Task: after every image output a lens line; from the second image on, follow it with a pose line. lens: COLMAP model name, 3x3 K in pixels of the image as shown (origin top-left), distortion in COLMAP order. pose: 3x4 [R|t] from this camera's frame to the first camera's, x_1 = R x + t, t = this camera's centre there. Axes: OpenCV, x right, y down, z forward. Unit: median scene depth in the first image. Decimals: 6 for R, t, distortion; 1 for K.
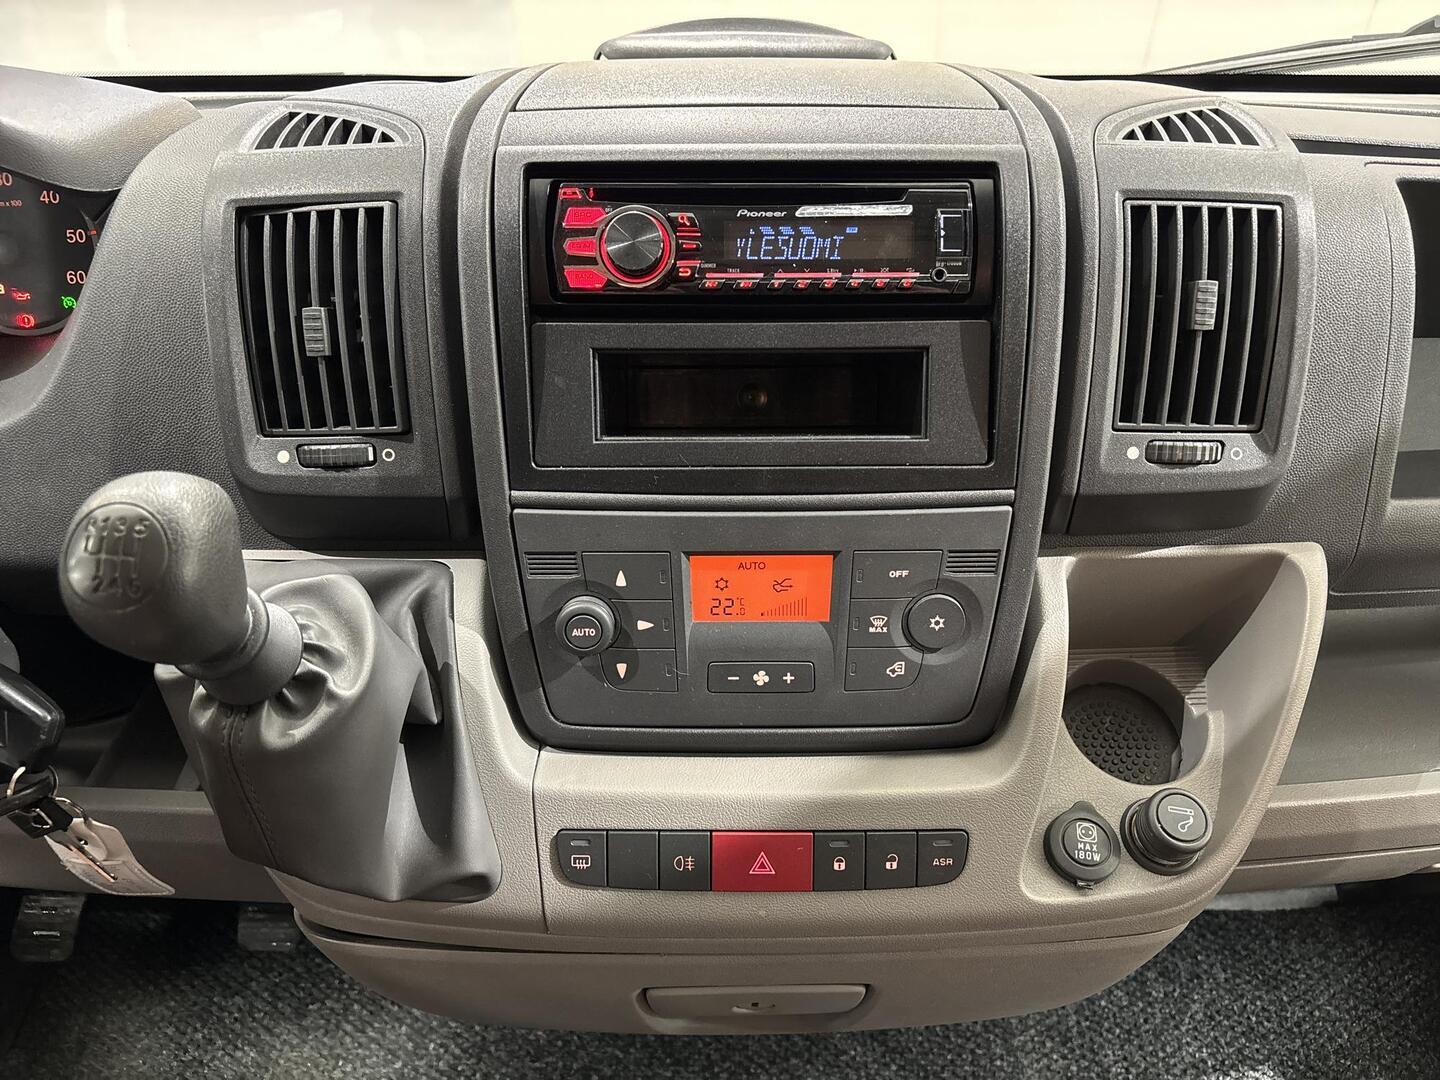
lens RADIAL K [[1101.3, 0, 726.9], [0, 1101.3, 540.1], [0, 0, 1]] dist [0.059108, -0.072474]
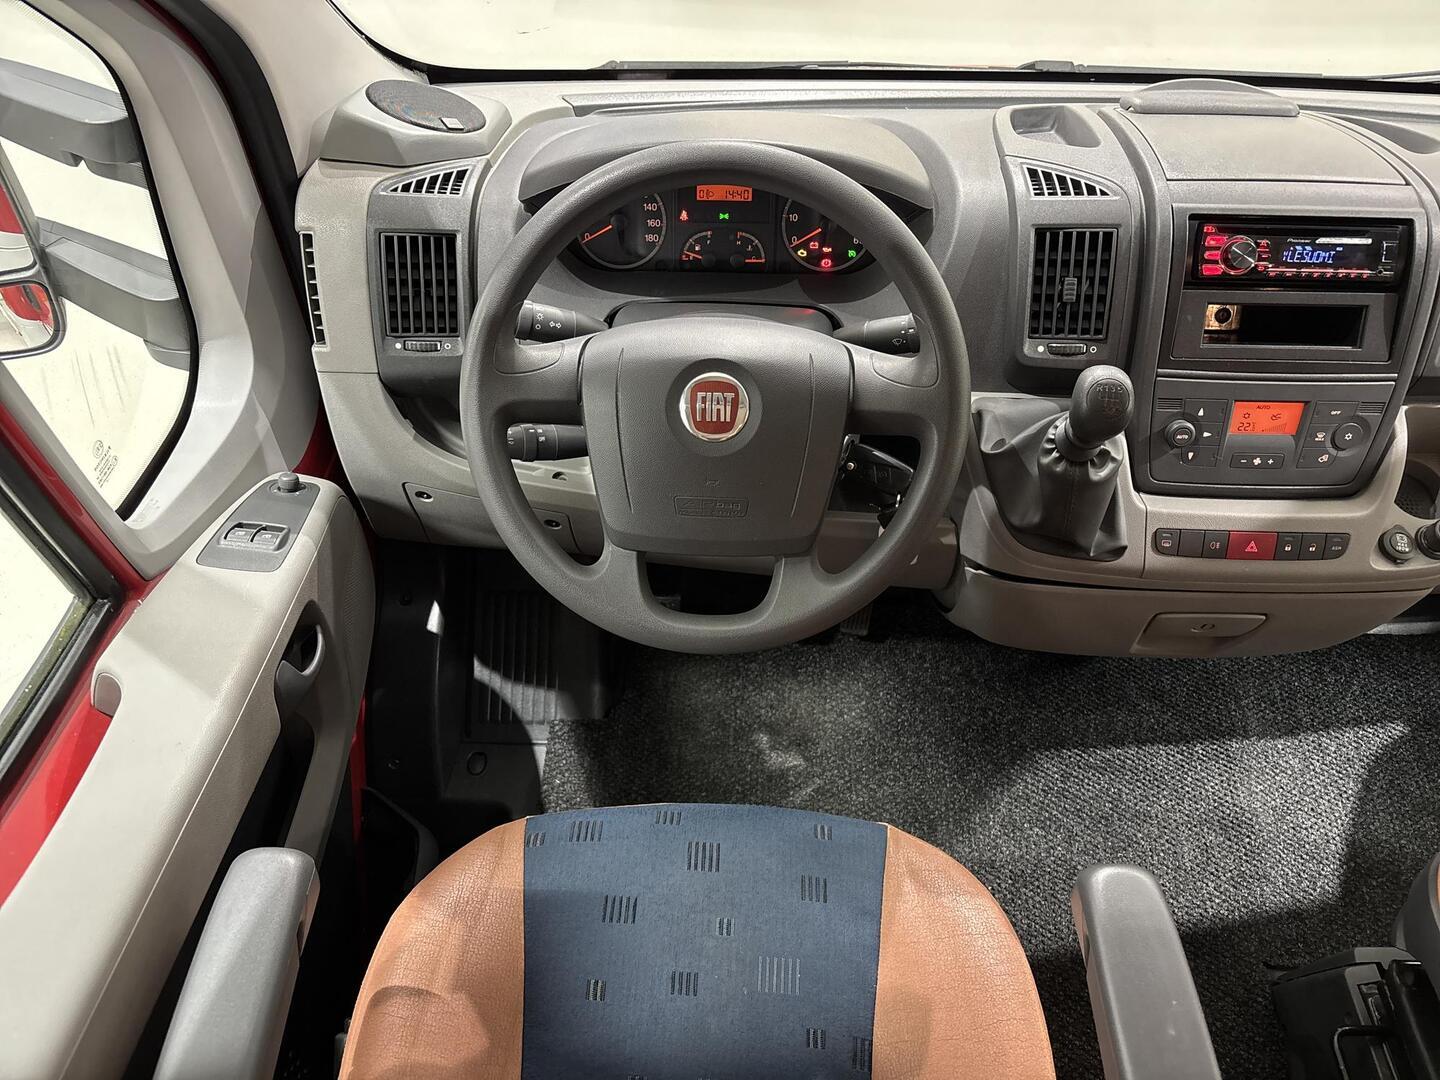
lens RADIAL K [[1101.3, 0, 726.9], [0, 1101.3, 540.1], [0, 0, 1]] dist [0.059108, -0.072474]
pose [[0.999563, 0.028742, -0.006891, -0.980602], [-0.027335, 0.987640, 0.154336, -0.025597], [0.011242, -0.154080, 0.987994, -1.149764]]
